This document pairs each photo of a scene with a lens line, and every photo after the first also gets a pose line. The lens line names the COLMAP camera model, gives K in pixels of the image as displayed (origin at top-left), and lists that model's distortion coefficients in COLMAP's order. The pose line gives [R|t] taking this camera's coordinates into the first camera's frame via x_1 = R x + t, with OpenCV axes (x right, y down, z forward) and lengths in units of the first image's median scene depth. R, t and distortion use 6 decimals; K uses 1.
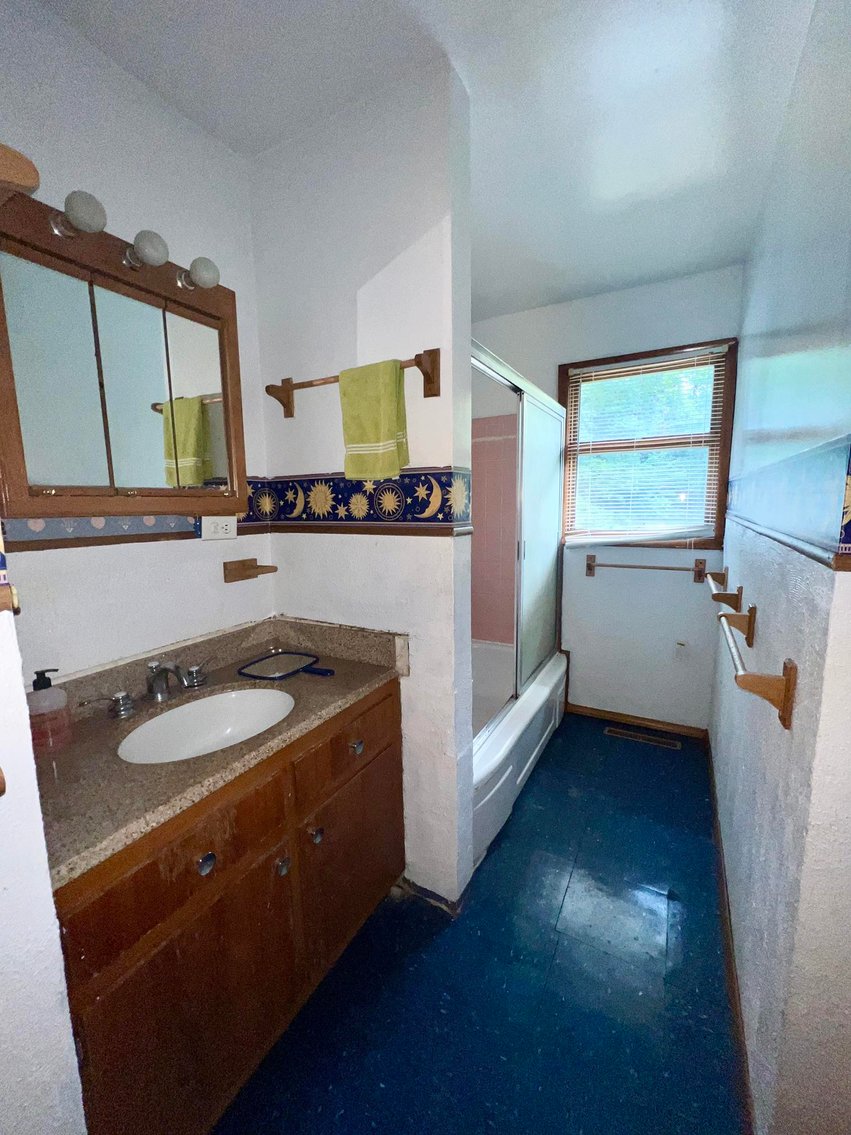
lens RADIAL K [[454.7, 0, 425.5], [0, 454.7, 567.5], [0, 0, 1]] dist [-0.000081, 0.000502]
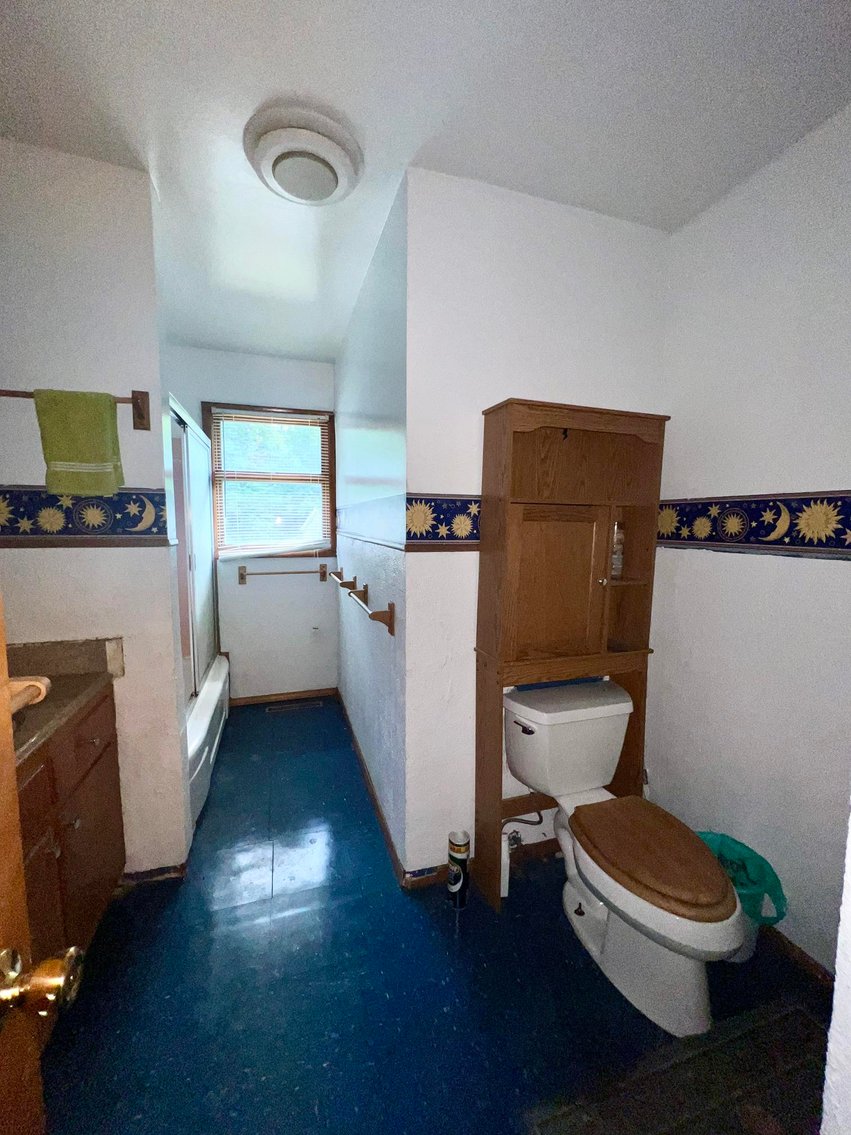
lens RADIAL K [[454.7, 0, 425.5], [0, 454.7, 567.5], [0, 0, 1]] dist [-0.000081, 0.000502]
pose [[0.681624, -0.053024, 0.729779, -0.312851], [0.086694, 0.996198, -0.008592, 0.049788], [-0.726549, 0.069124, 0.683629, -0.279217]]
